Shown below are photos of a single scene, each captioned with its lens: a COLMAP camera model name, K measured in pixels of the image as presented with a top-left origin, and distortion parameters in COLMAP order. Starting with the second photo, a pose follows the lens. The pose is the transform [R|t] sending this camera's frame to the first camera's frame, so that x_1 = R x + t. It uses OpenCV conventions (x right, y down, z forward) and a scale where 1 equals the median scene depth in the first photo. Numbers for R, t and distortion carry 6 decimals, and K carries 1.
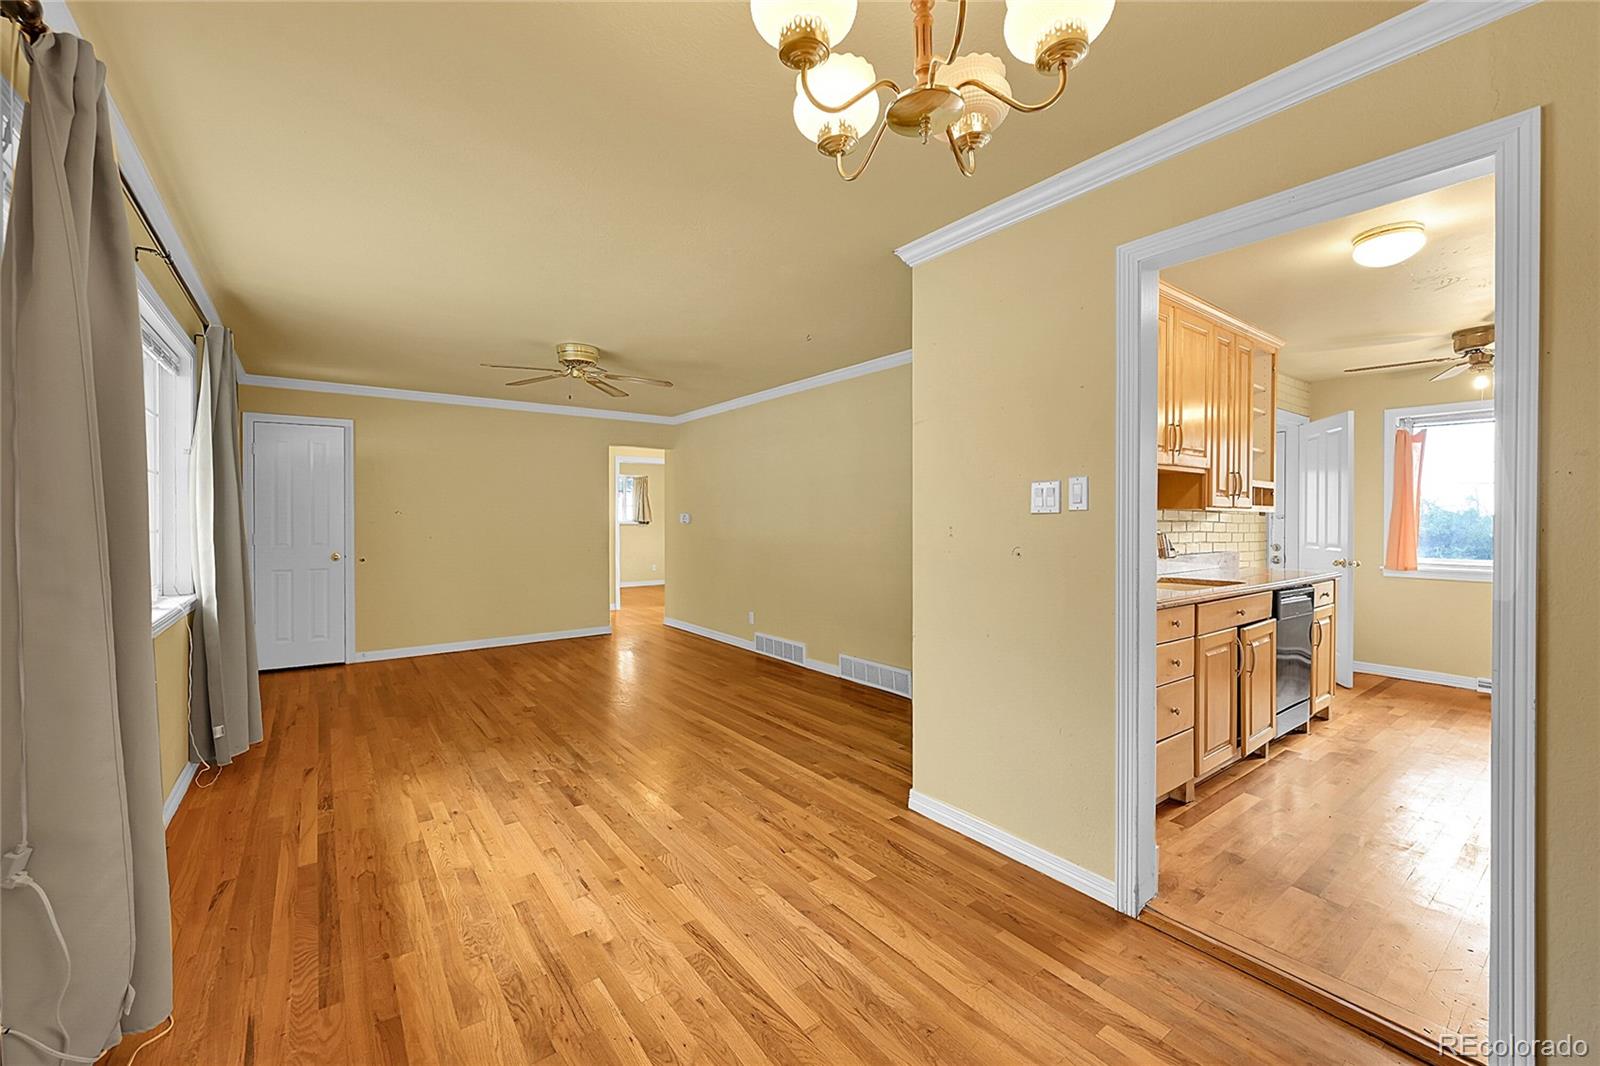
lens RADIAL K [[637.7, 0, 803.8], [0, 637.7, 522.3], [0, 0, 1]] dist [-0.002019, -0.000326]
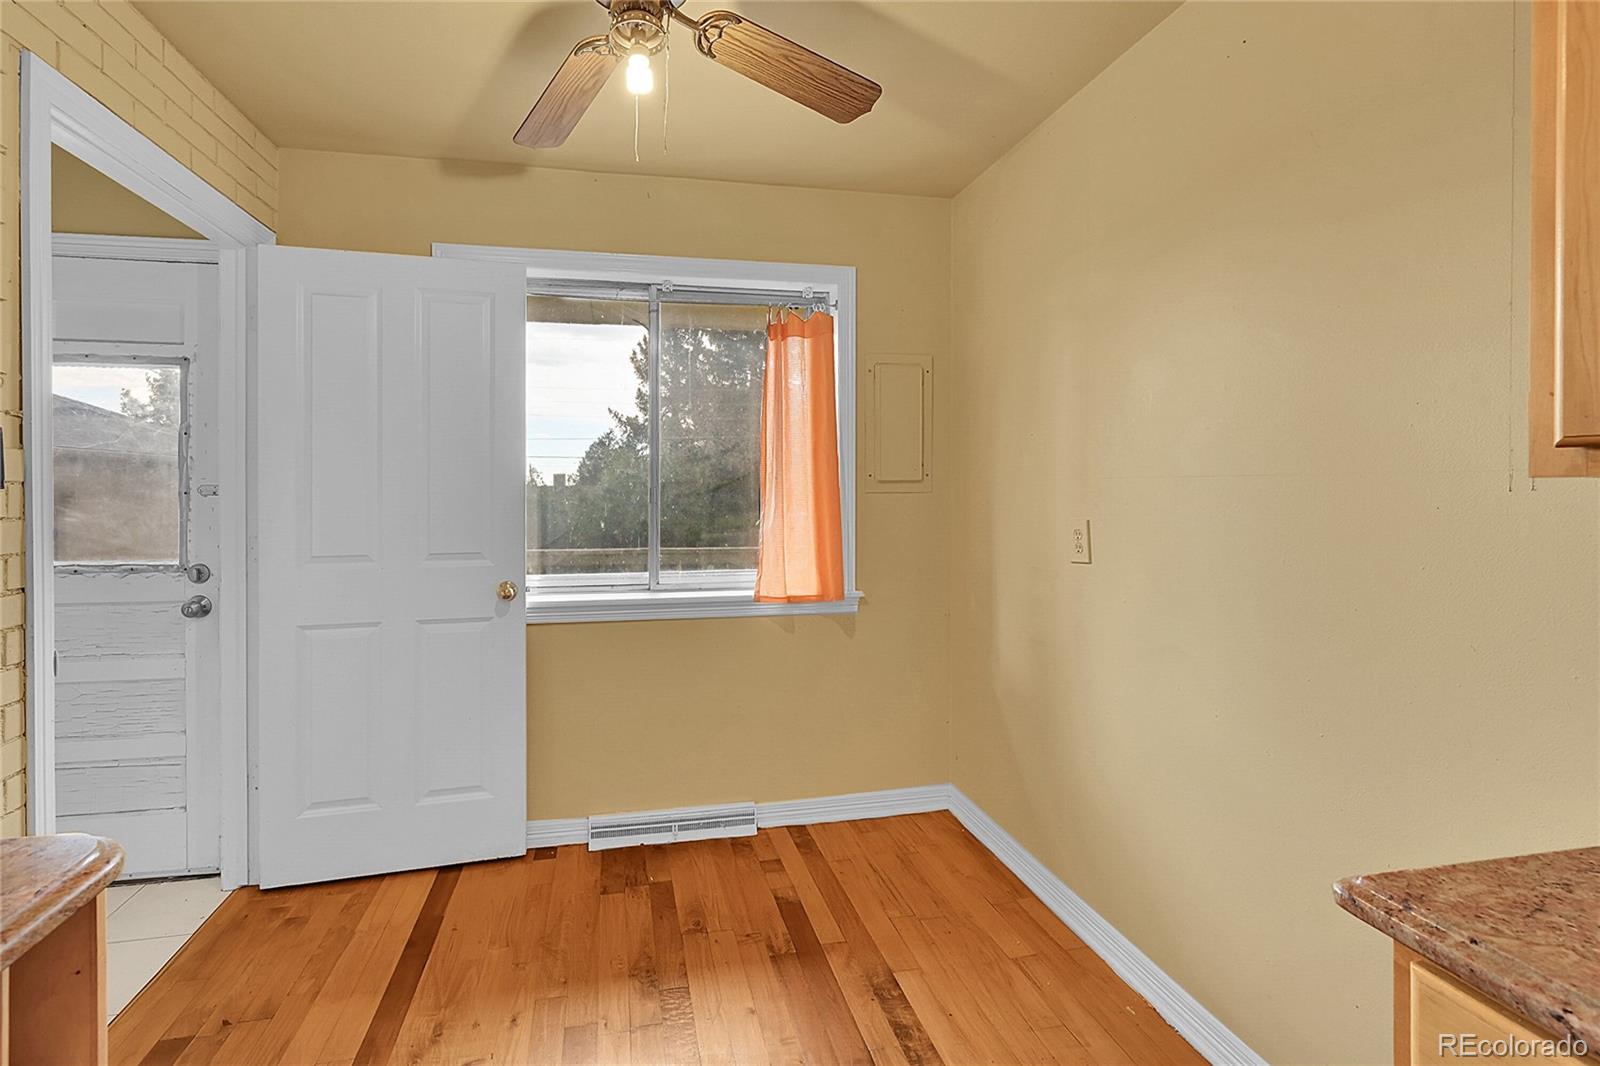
lens RADIAL K [[680.0, 0, 737.6], [0, 680.0, 490.9], [0, 0, 1]] dist [-0.001599, -0.000187]
pose [[0.446930, -0.003704, 0.894561, 0.697840], [0.005309, 0.999985, 0.001489, -0.009279], [-0.894553, 0.004084, 0.446943, 0.721355]]
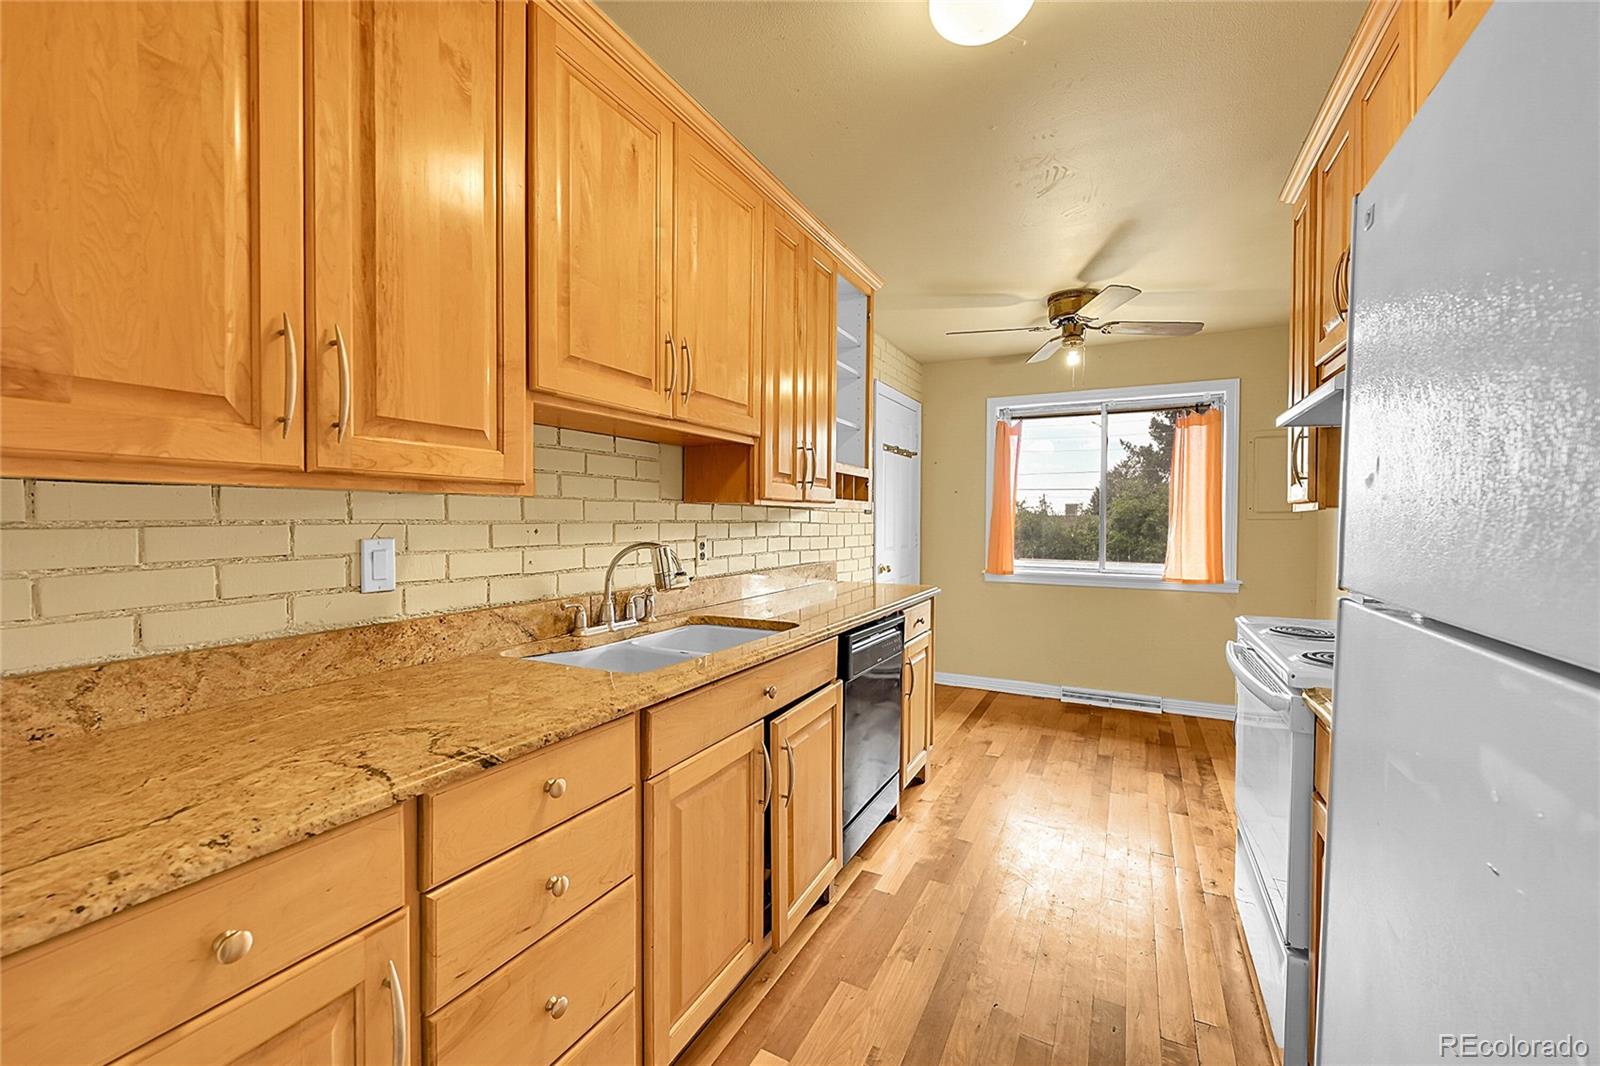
lens RADIAL K [[637.7, 0, 803.8], [0, 637.7, 522.3], [0, 0, 1]] dist [-0.002019, -0.000326]
pose [[0.899218, 0.001419, 0.437499, 0.382831], [-0.003932, 0.999981, 0.004838, -0.004675], [-0.437484, -0.006071, 0.899206, 0.404119]]
